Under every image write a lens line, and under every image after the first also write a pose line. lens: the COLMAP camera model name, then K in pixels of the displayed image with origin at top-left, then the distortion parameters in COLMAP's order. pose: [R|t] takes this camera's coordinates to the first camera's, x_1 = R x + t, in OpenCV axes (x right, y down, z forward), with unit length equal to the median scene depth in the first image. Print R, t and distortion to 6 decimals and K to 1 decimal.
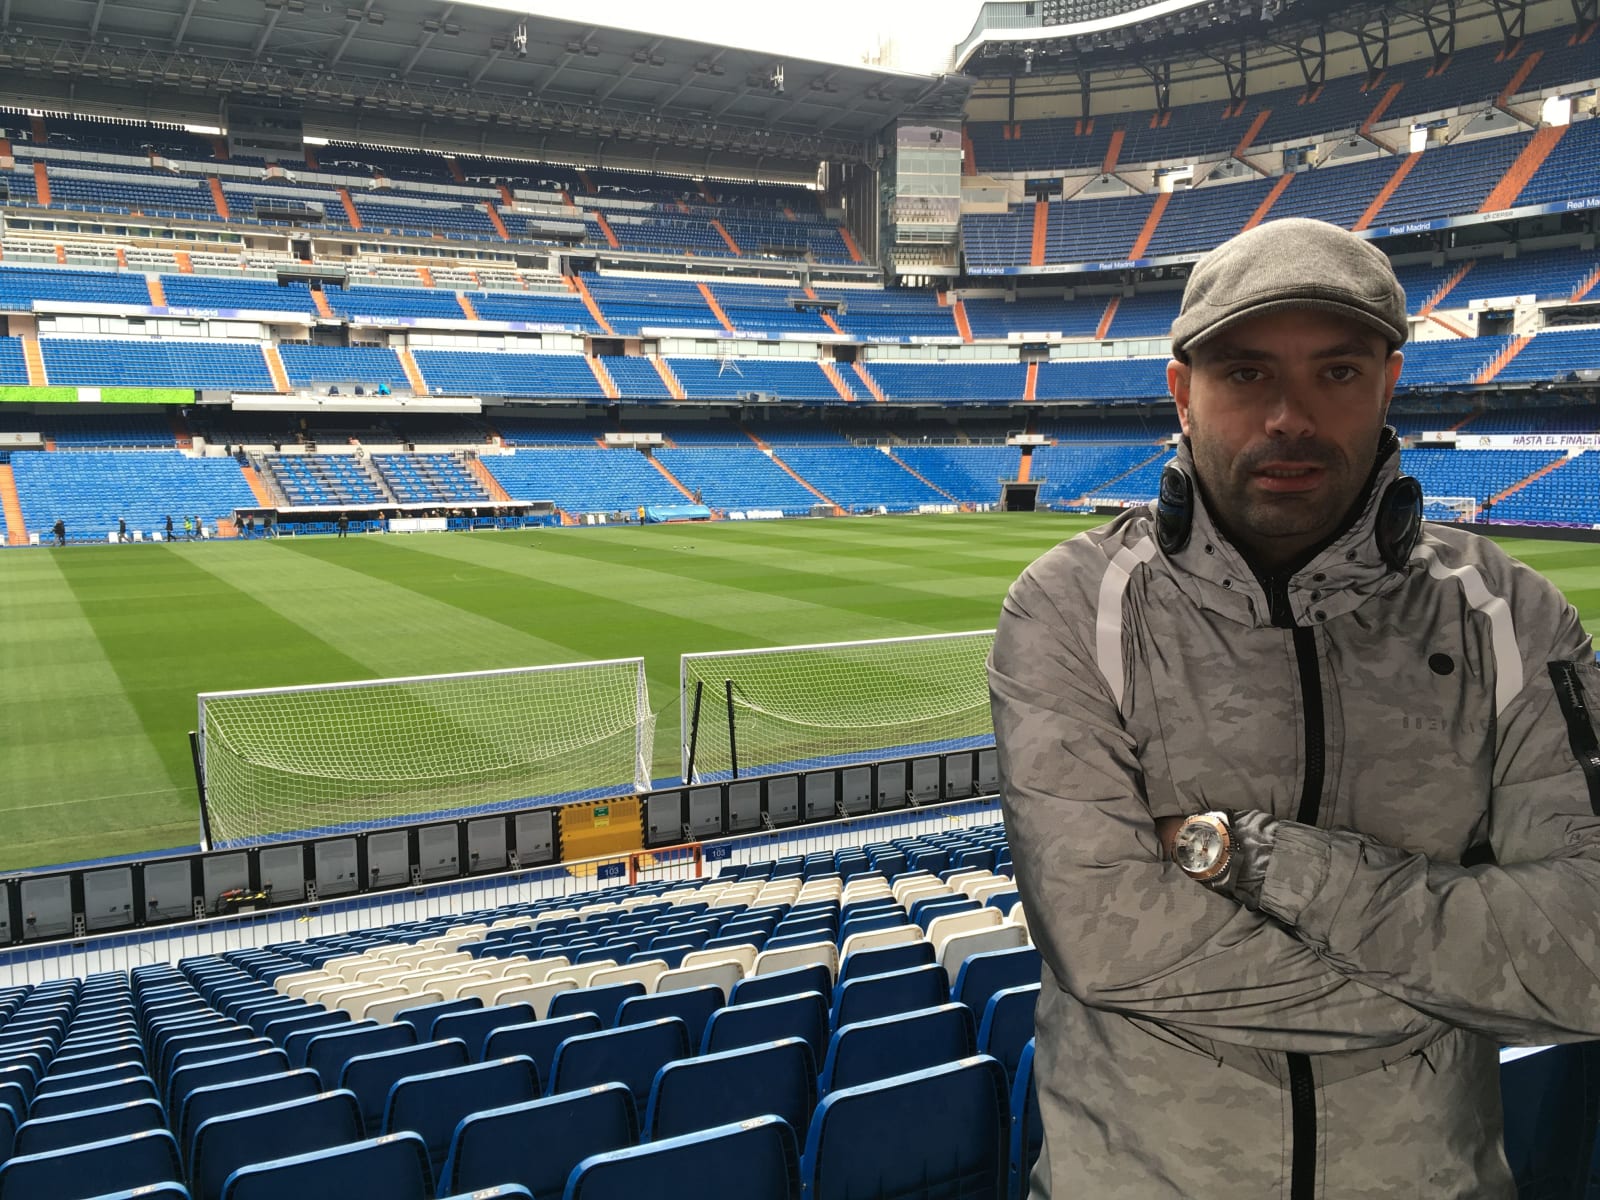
lens RADIAL K [[1352.3, 0, 795.1], [0, 1352.3, 617.9], [0, 0, 1]] dist [0.075235, -0.108797]
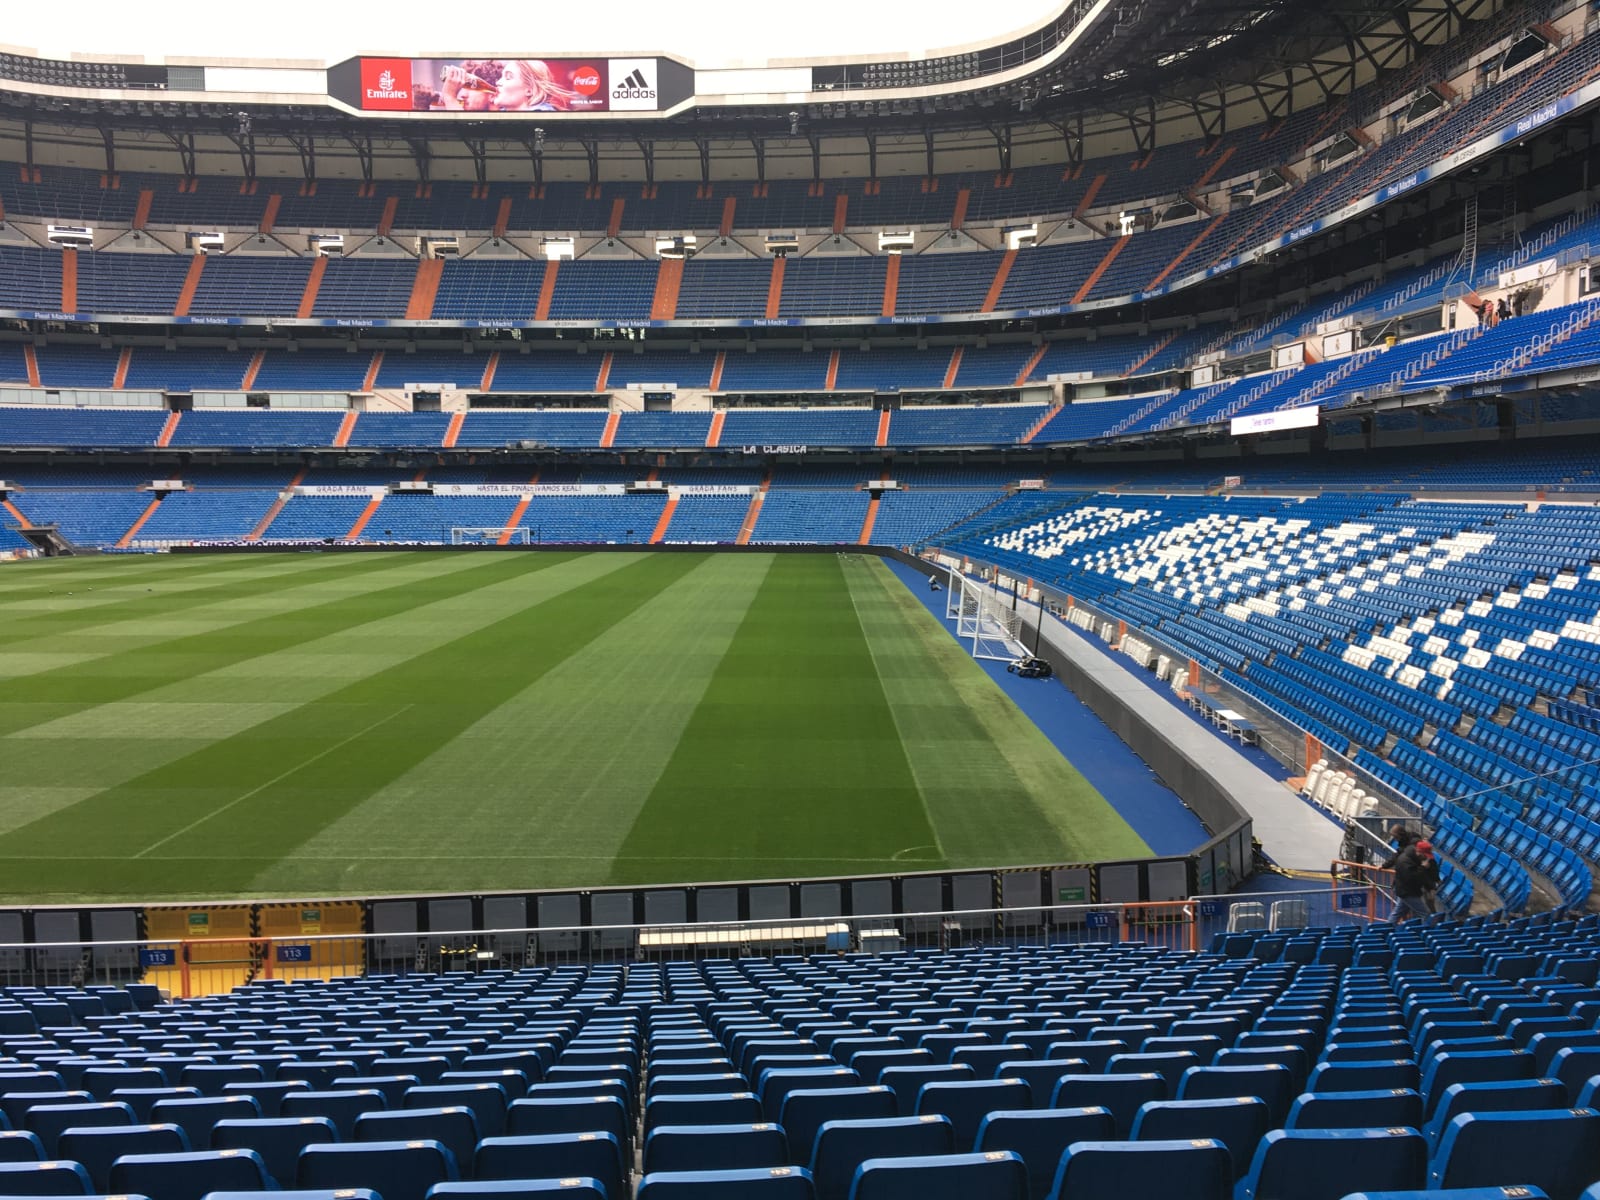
lens RADIAL K [[1373.5, 0, 799.2], [0, 1373.5, 594.2], [0, 0, 1]] dist [0.084155, -0.123016]
pose [[0.510125, -0.064569, 0.857673, -0.429096], [0.111678, 0.993709, 0.008386, 0.001525], [-0.852819, 0.091506, 0.514127, 0.007869]]
